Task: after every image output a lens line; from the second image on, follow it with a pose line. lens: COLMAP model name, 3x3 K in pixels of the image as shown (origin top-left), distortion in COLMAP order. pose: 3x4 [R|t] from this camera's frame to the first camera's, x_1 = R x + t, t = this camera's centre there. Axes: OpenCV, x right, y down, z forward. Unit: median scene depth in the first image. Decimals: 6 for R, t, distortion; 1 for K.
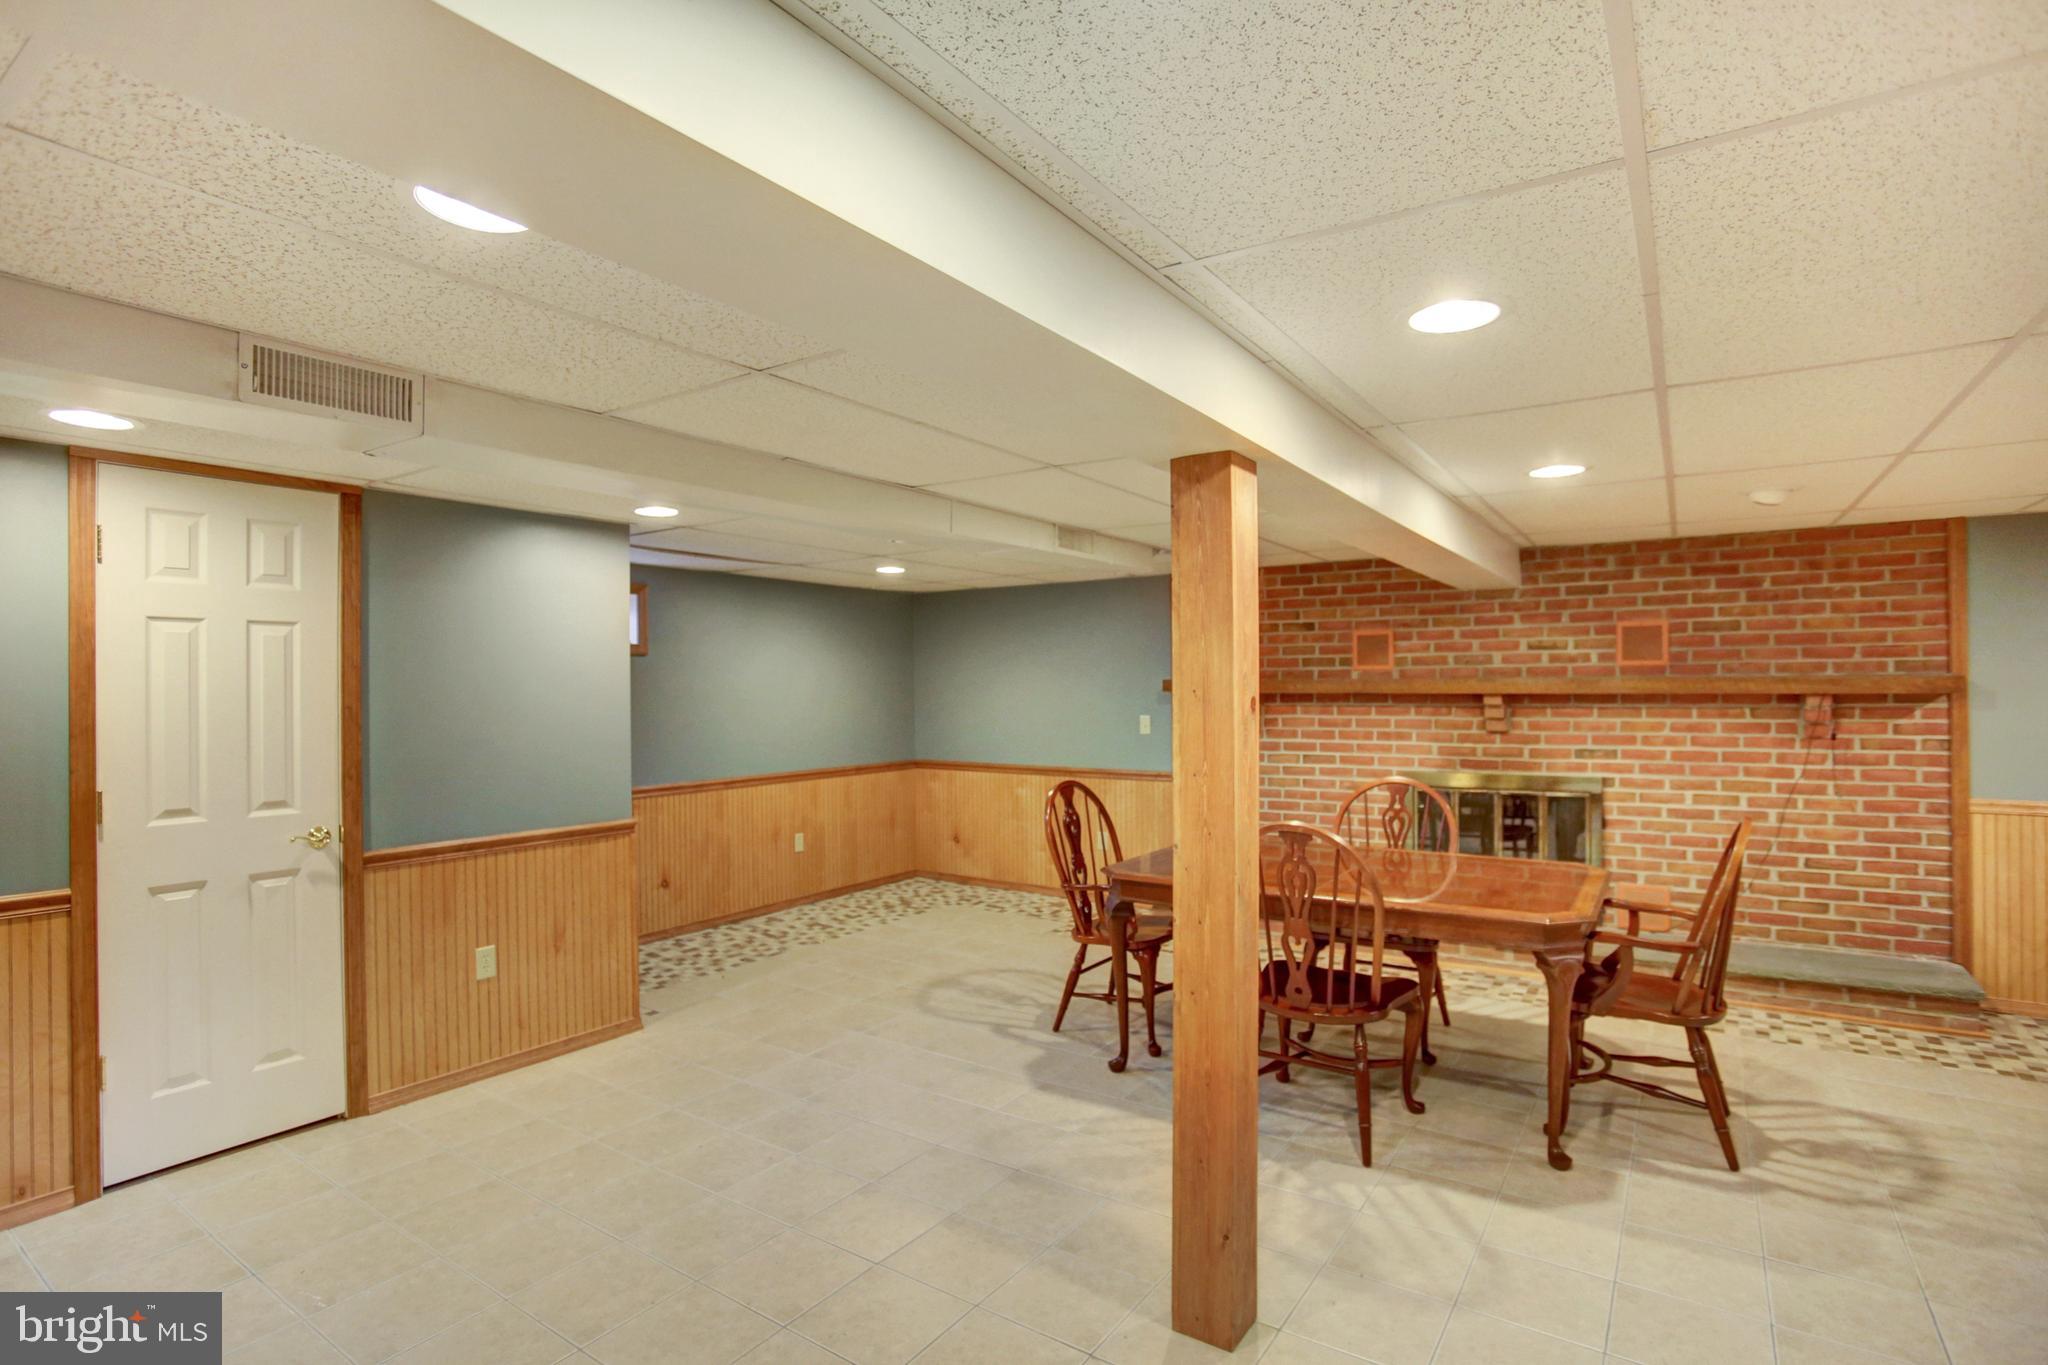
lens RADIAL K [[998.1, 0, 1014.6], [0, 998.1, 682.8], [0, 0, 1]] dist [-0.082083, 0.026774]
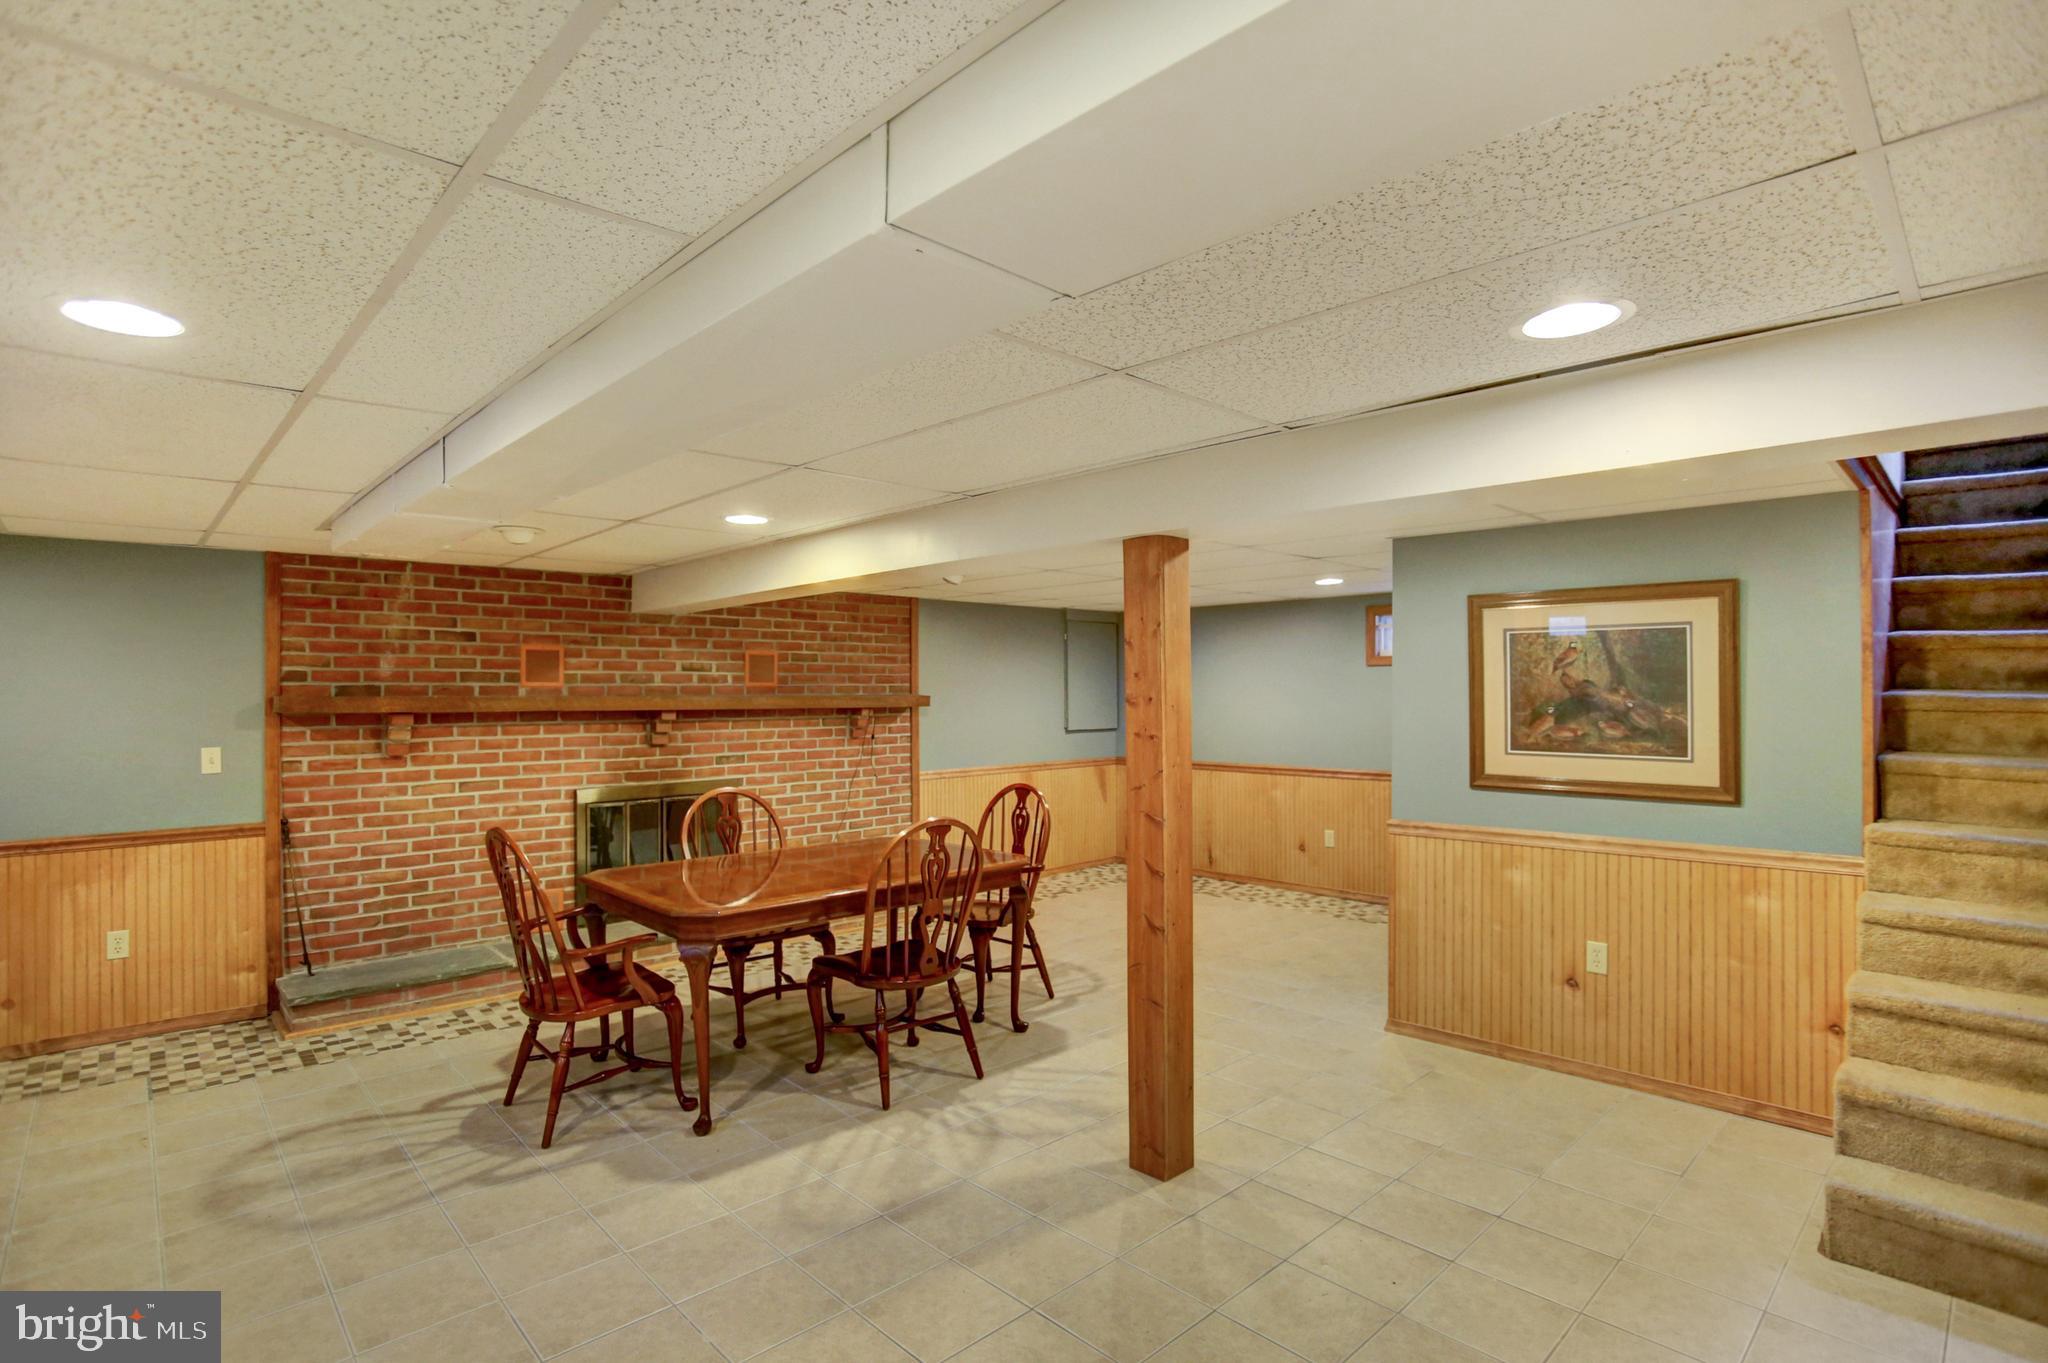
lens RADIAL K [[998.1, 0, 1014.6], [0, 998.1, 681.8], [0, 0, 1]] dist [-0.082083, 0.026774]
pose [[0.206818, 0.019381, 0.978188, -0.503338], [0.003812, 0.999780, -0.020615, 0.003727], [-0.978372, 0.007992, 0.206698, 0.384594]]
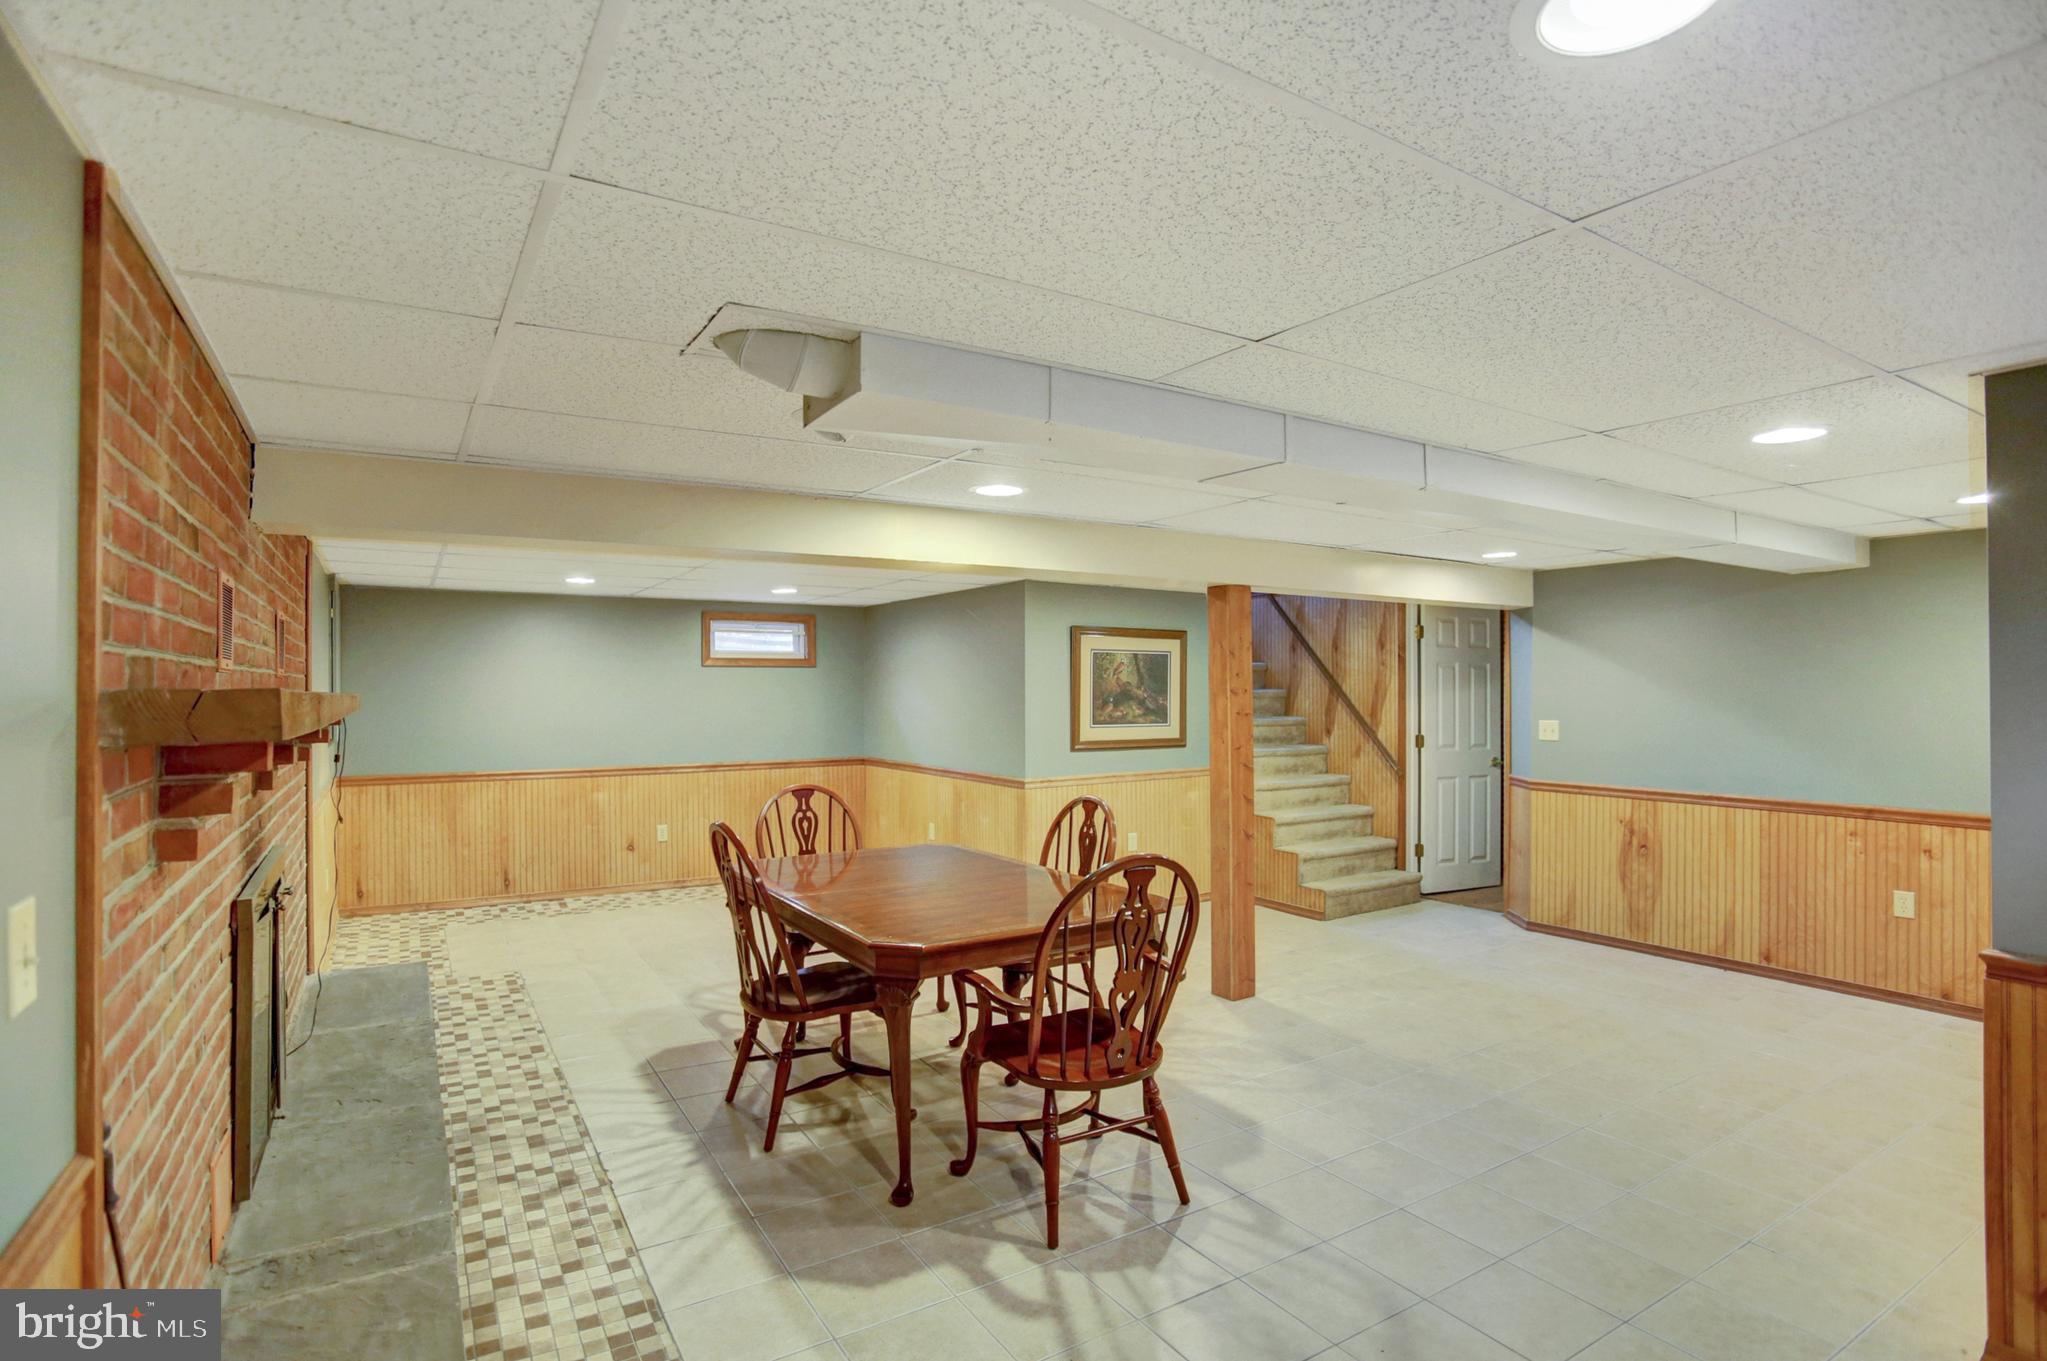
lens RADIAL K [[997.6, 0, 1014.1], [0, 997.6, 680.8], [0, 0, 1]] dist [-0.082083, 0.026774]
pose [[-0.911615, 0.018082, 0.410647, -0.104167], [0.013854, 0.999816, -0.013269, 0.003042], [-0.410811, -0.006408, -0.911698, 1.323387]]
